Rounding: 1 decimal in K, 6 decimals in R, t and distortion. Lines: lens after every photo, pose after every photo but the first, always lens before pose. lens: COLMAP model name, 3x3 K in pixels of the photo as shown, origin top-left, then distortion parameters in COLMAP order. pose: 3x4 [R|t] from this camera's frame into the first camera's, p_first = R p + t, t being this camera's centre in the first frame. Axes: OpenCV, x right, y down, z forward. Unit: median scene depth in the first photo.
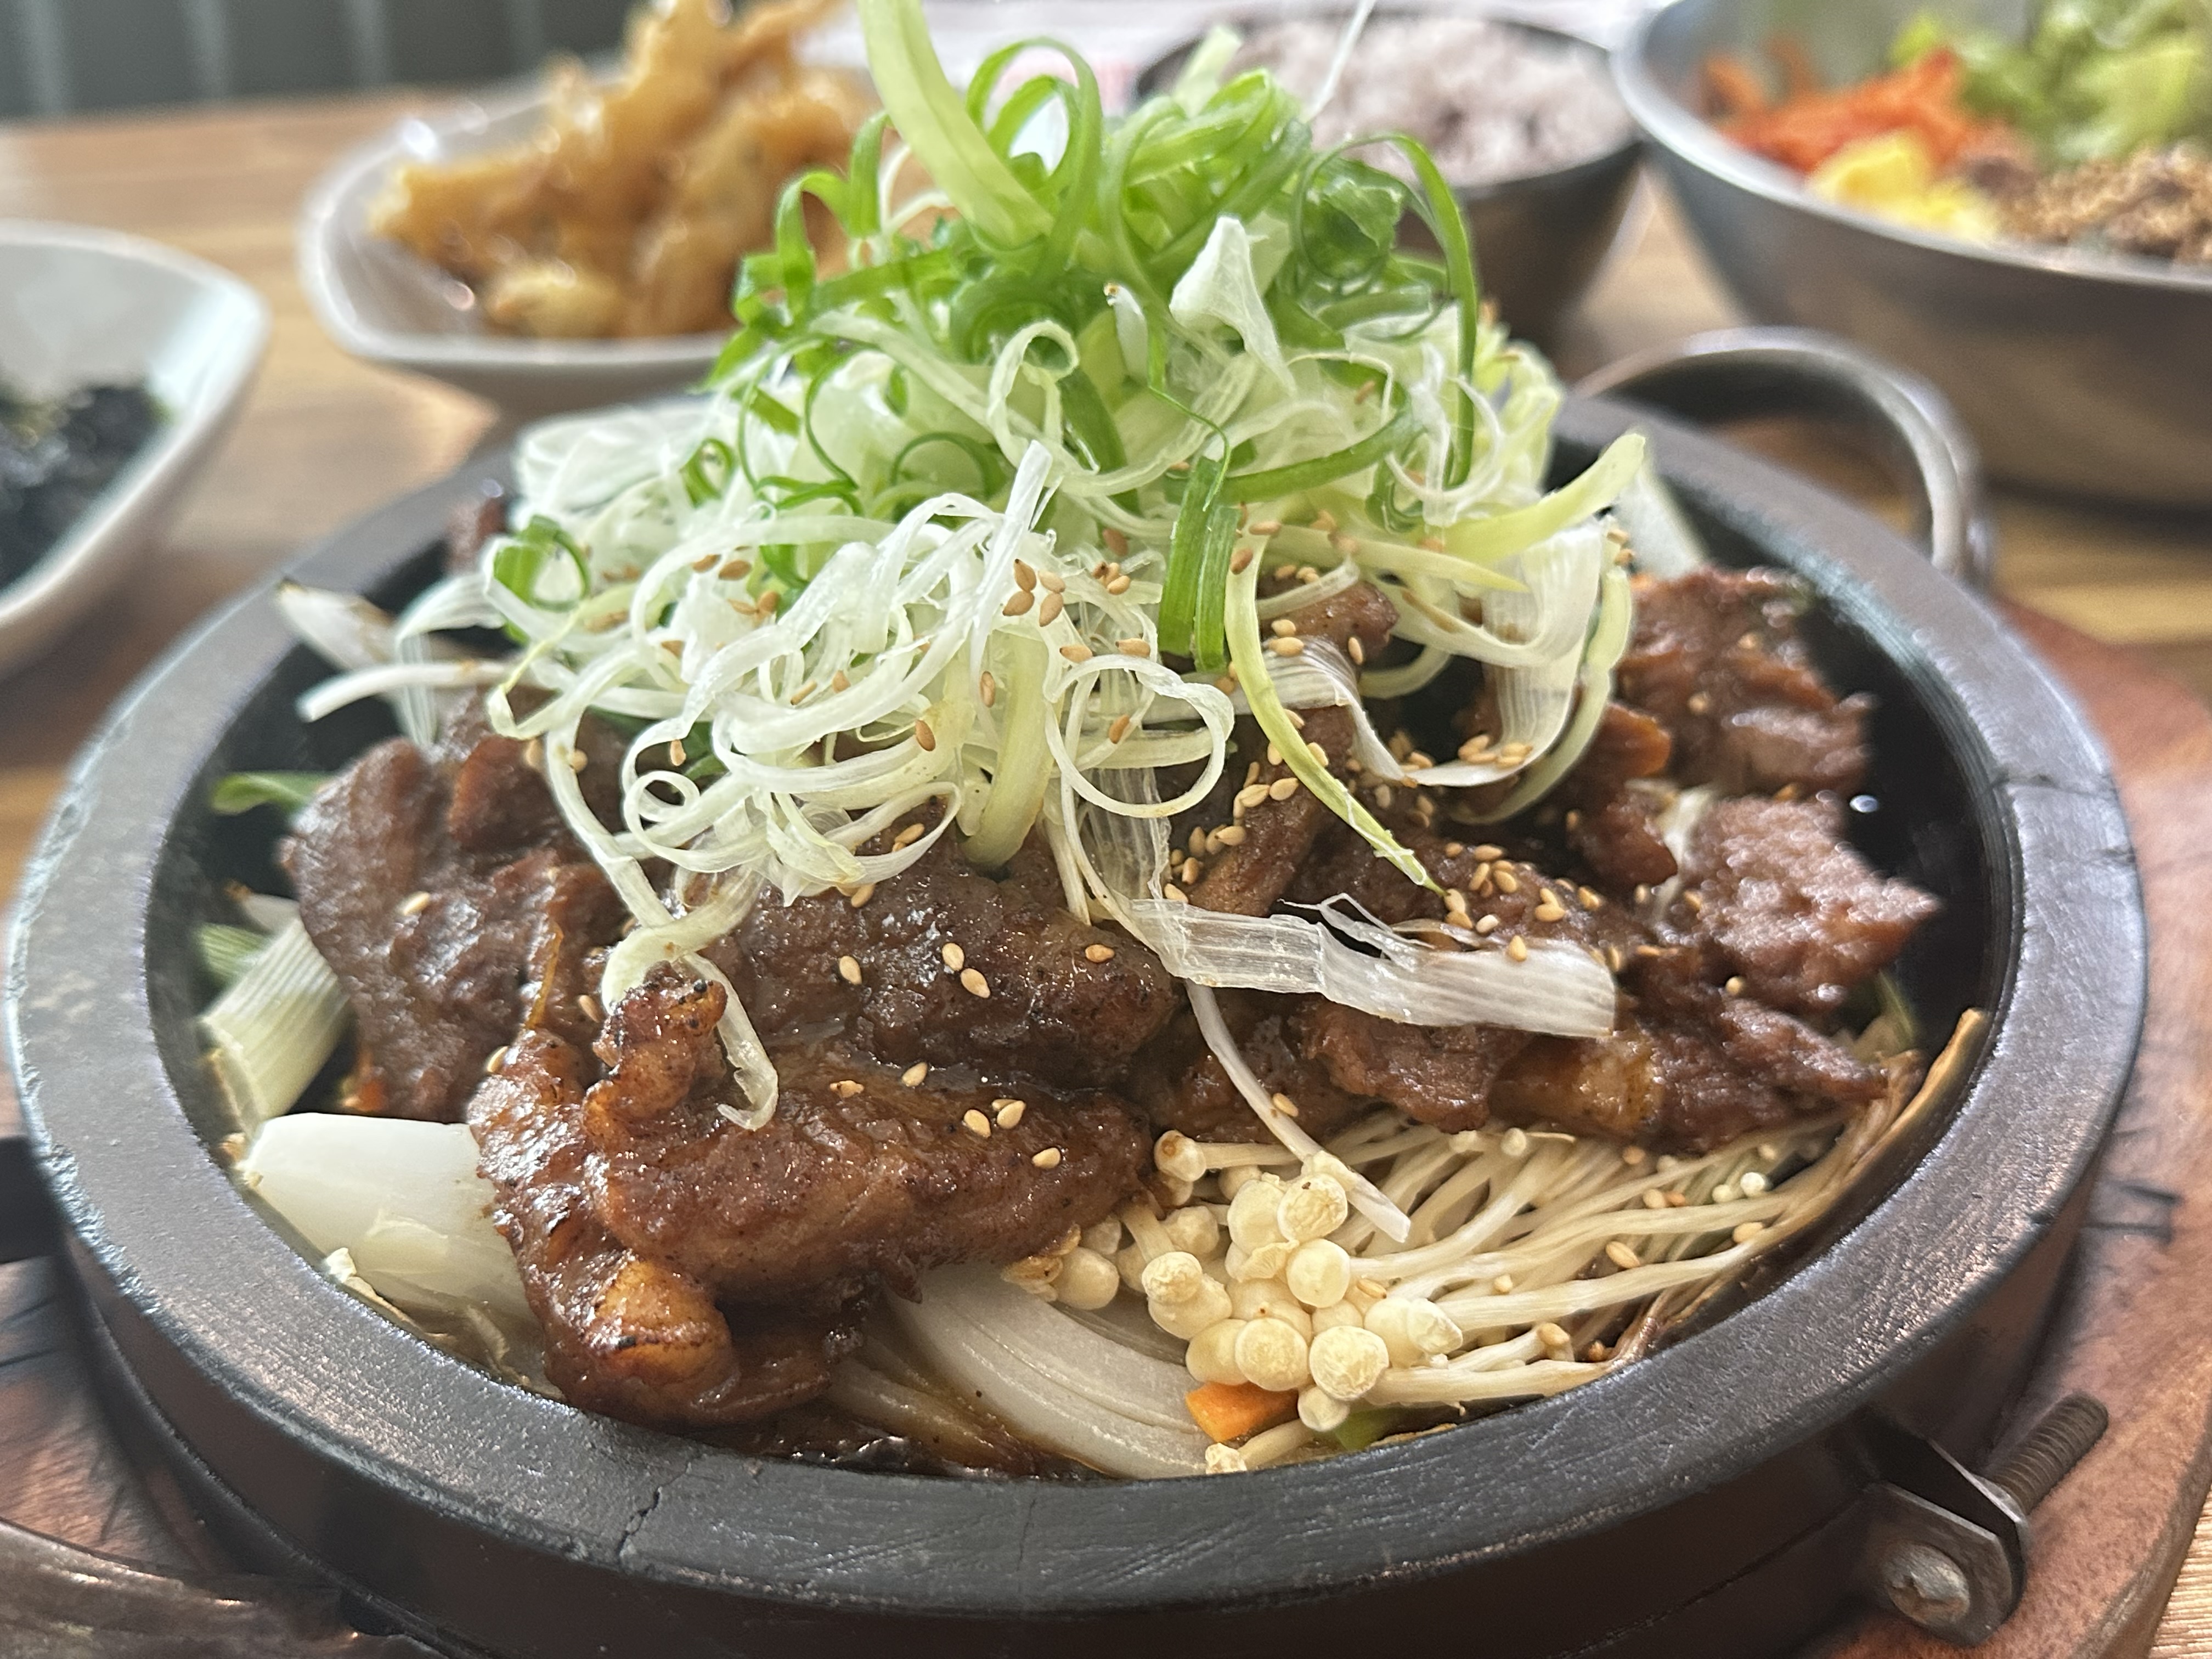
lens RADIAL K [[2163.9, 0, 1103.7], [0, 2163.9, 838.8], [0, 0, 1]] dist [0.042390, 0.000000]
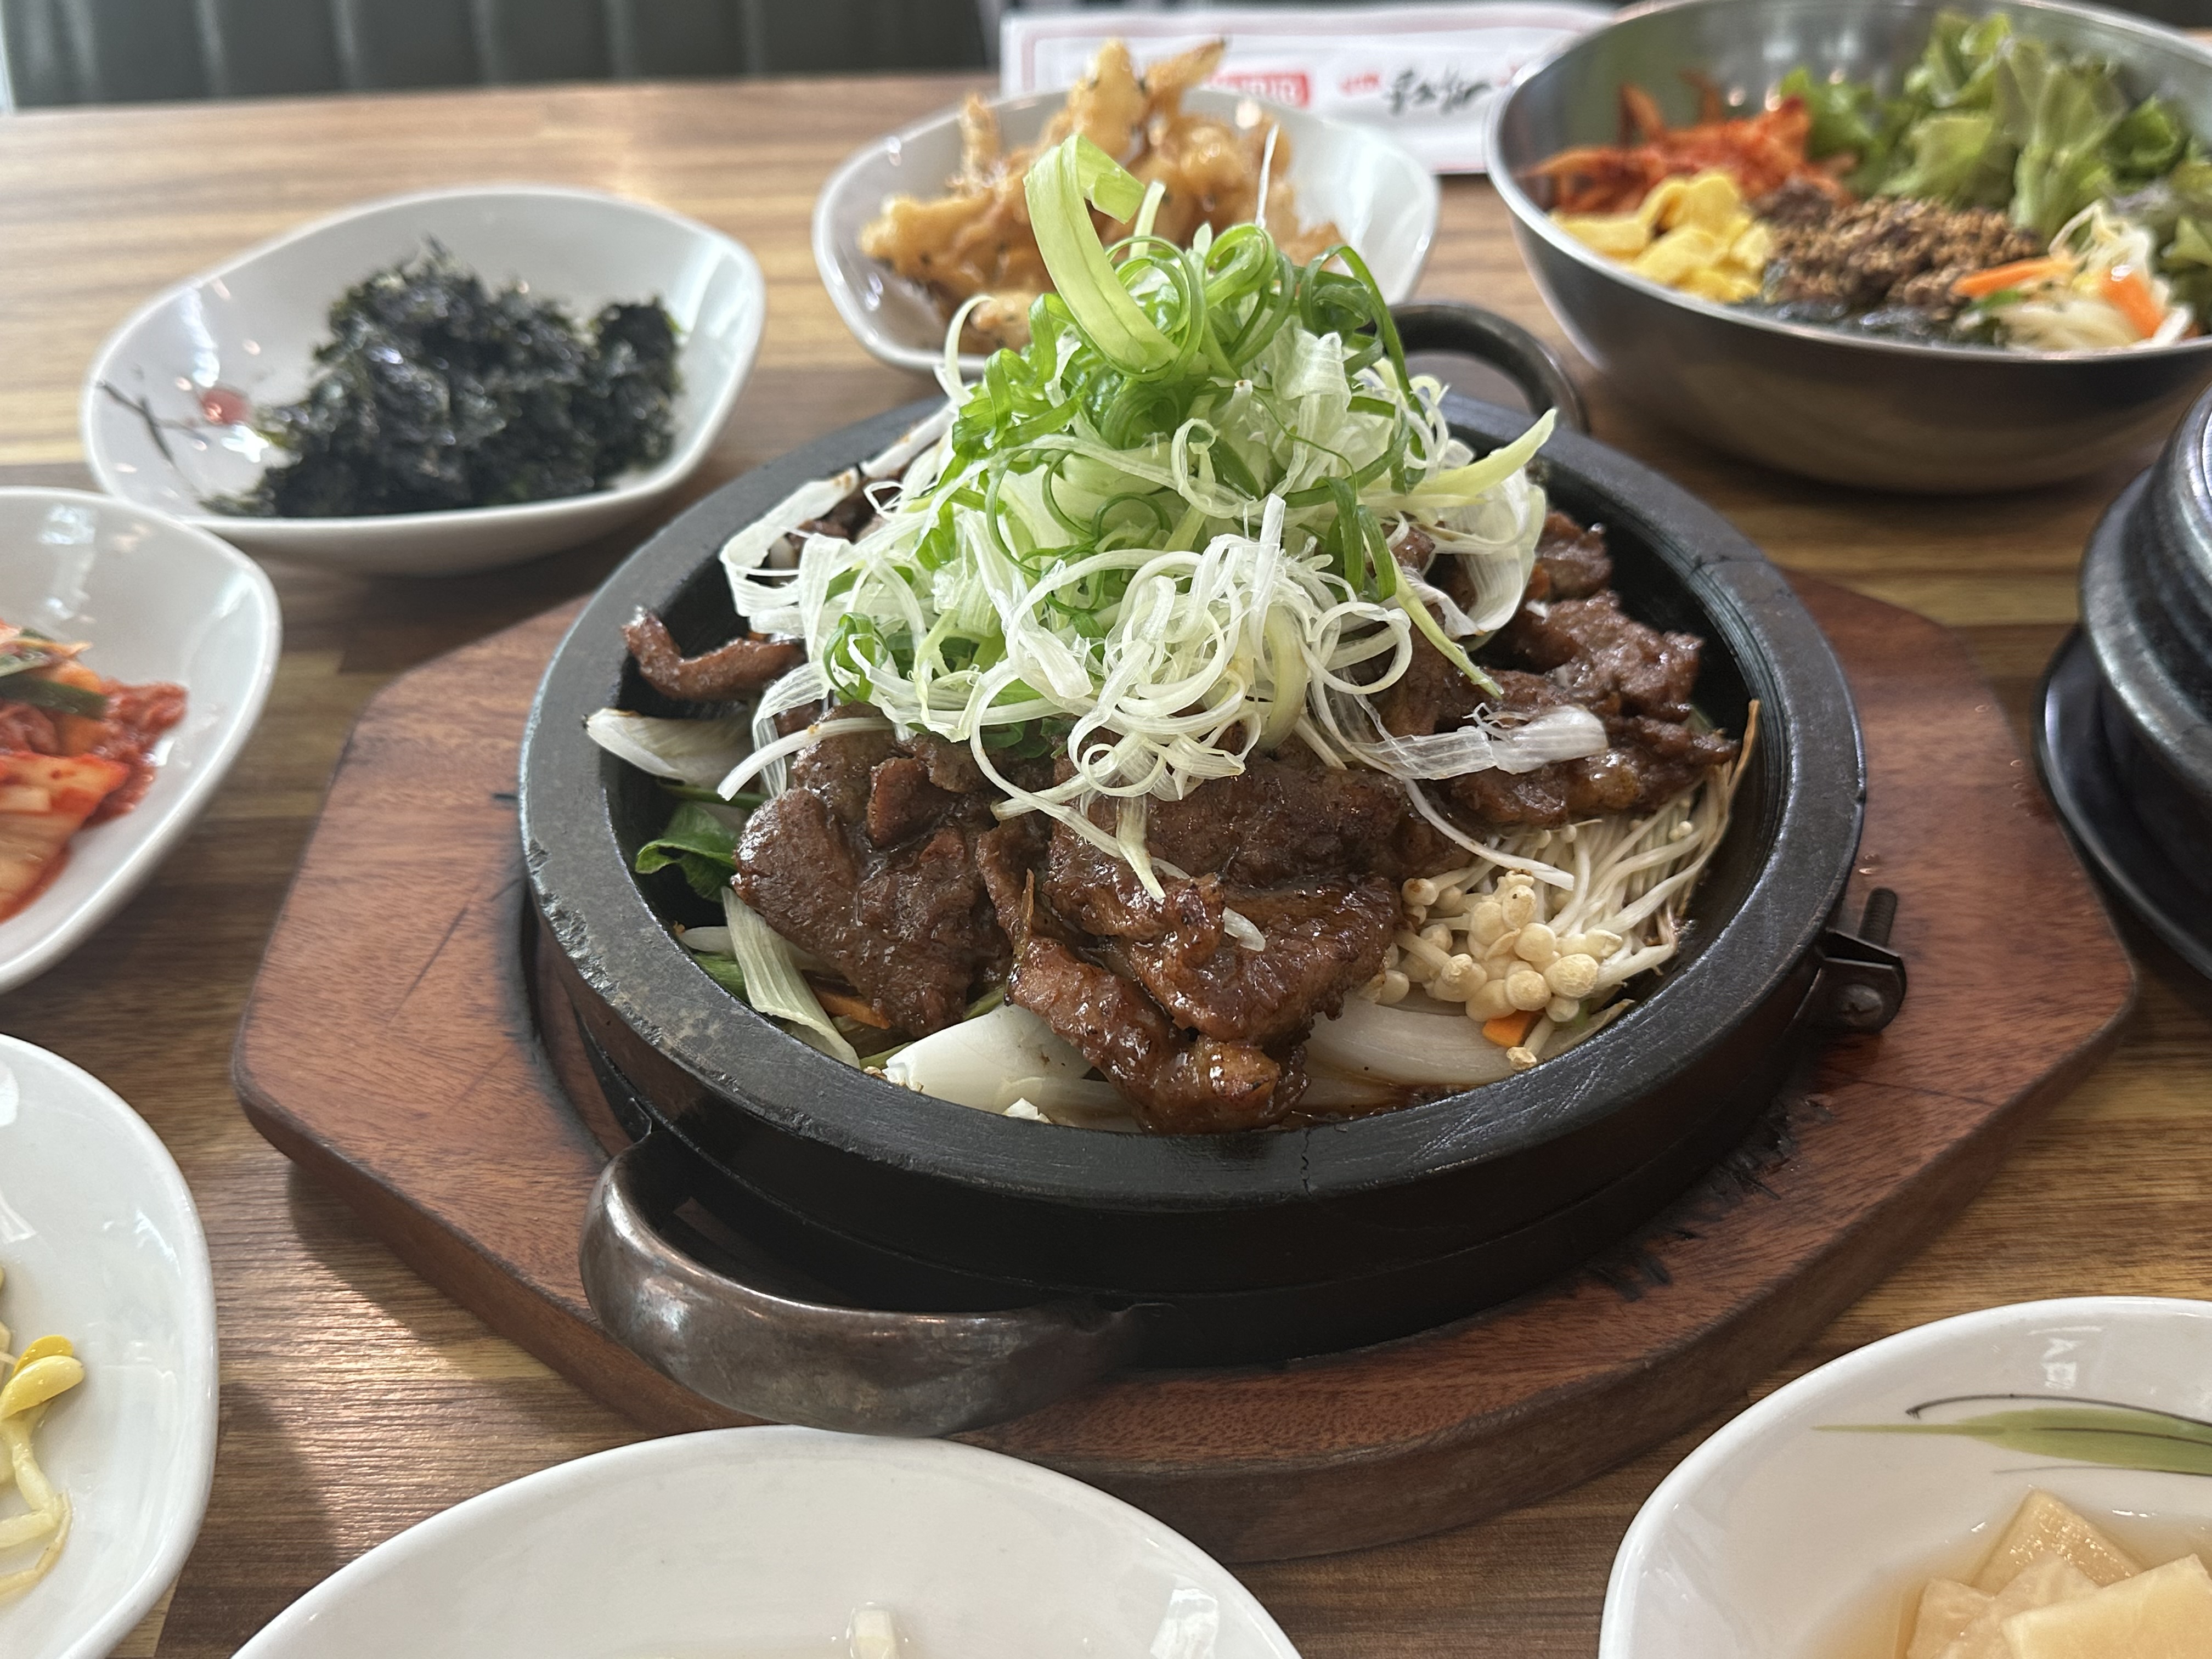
lens RADIAL K [[2133.3, 0, 1102.9], [0, 2133.3, 816.0], [0, 0, 1]] dist [-0.002747, 0.000000]
pose [[0.916679, -0.286919, 0.278167, -0.598726], [0.287821, 0.956909, 0.038523, -0.036810], [-0.277233, 0.044749, 0.959760, -0.454648]]
